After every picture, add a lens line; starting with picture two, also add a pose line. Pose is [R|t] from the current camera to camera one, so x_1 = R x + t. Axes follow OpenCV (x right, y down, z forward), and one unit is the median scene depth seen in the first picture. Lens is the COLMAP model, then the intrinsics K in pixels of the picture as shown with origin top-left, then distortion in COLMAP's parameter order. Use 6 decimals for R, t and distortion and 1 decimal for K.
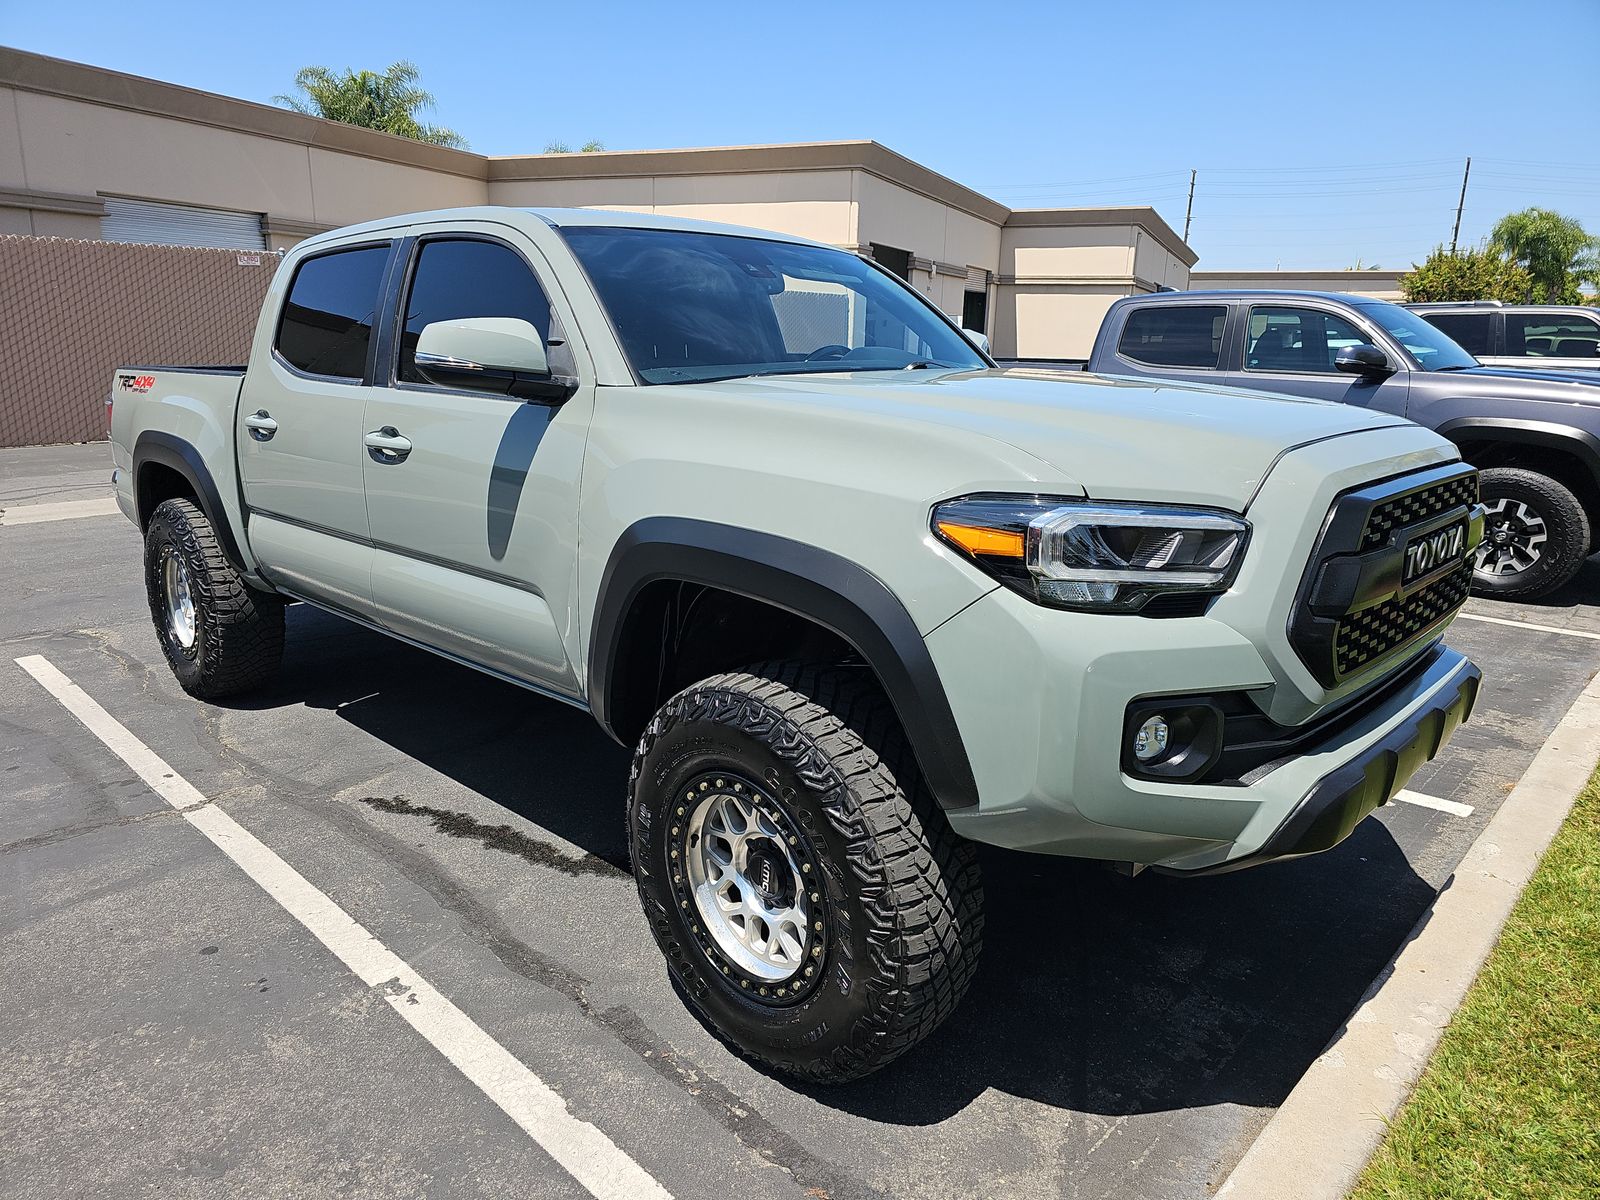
lens RADIAL K [[1065.3, 0, 805.7], [0, 1065.3, 587.7], [0, 0, 1]] dist [0.011981, -0.011549]
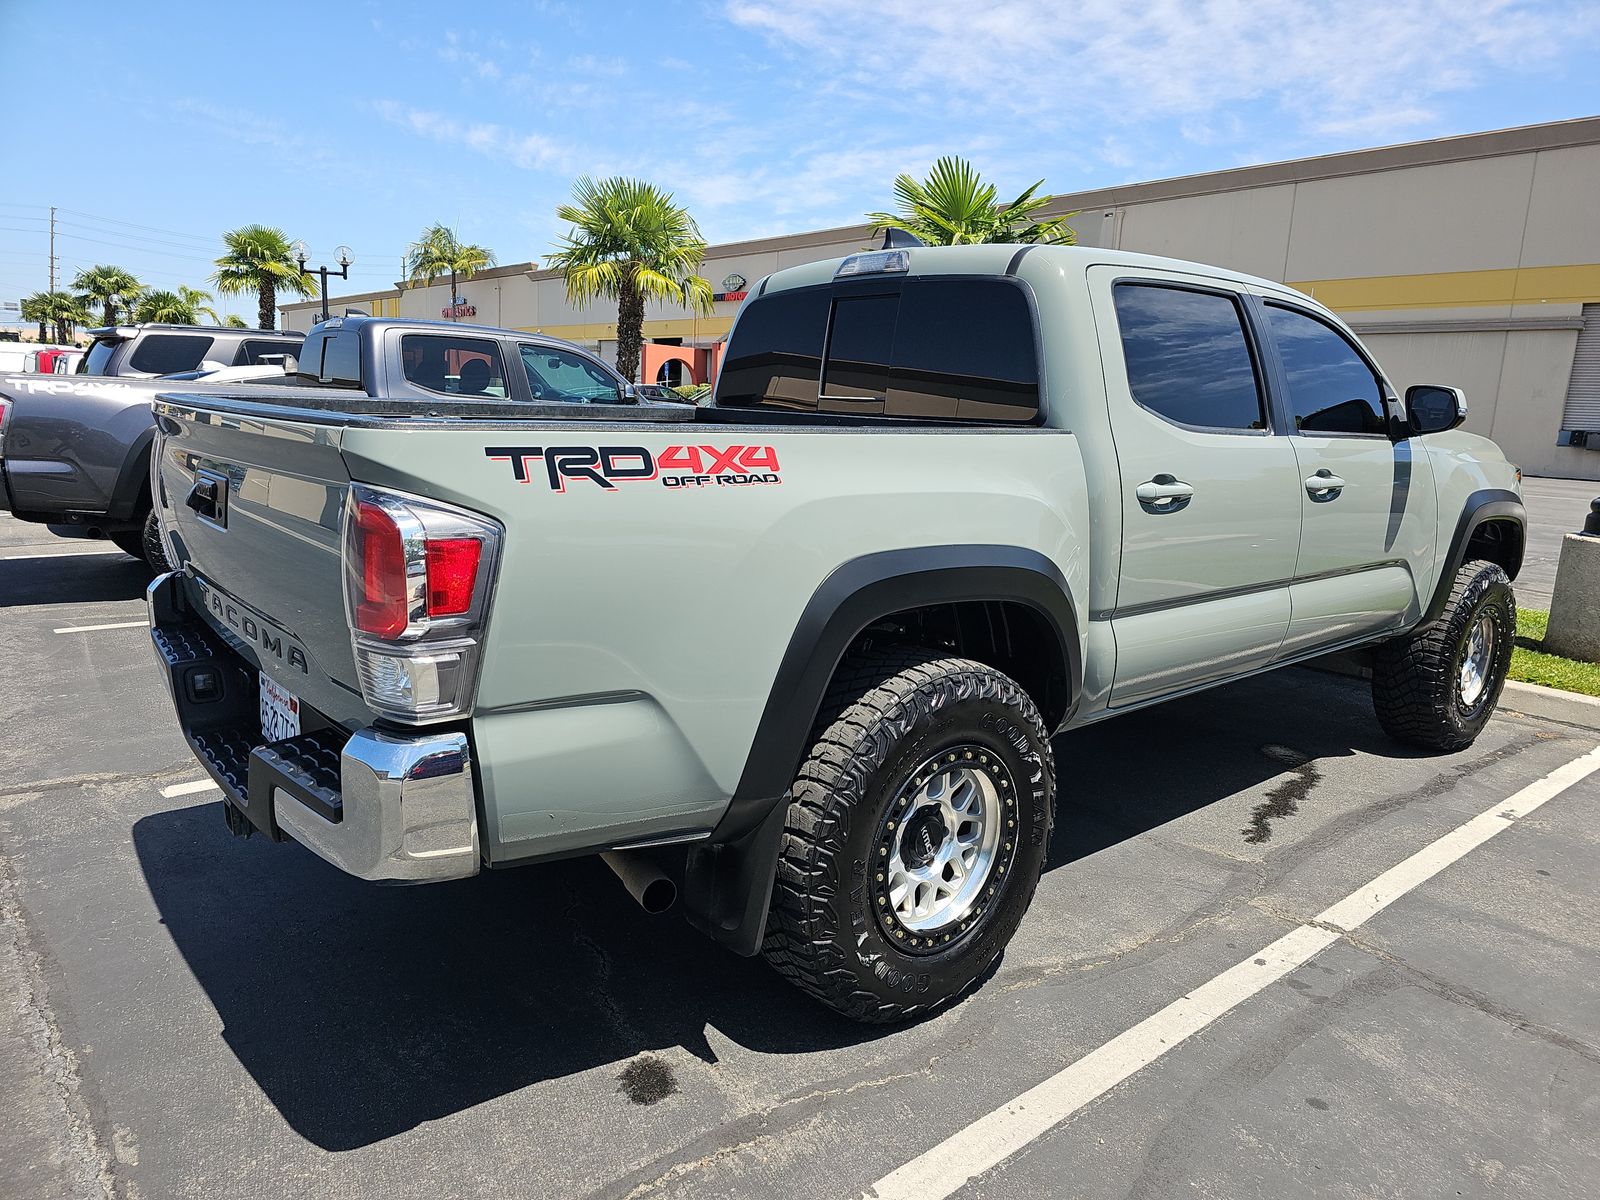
lens RADIAL K [[1065.3, 0, 809.0], [0, 1065.3, 600.7], [0, 0, 1]] dist [0.011981, -0.011549]
pose [[0.102225, -0.185690, 0.977276, -1.523908], [0.185390, 0.968768, 0.164681, -0.292430], [-0.977333, 0.164343, 0.133457, 1.352979]]
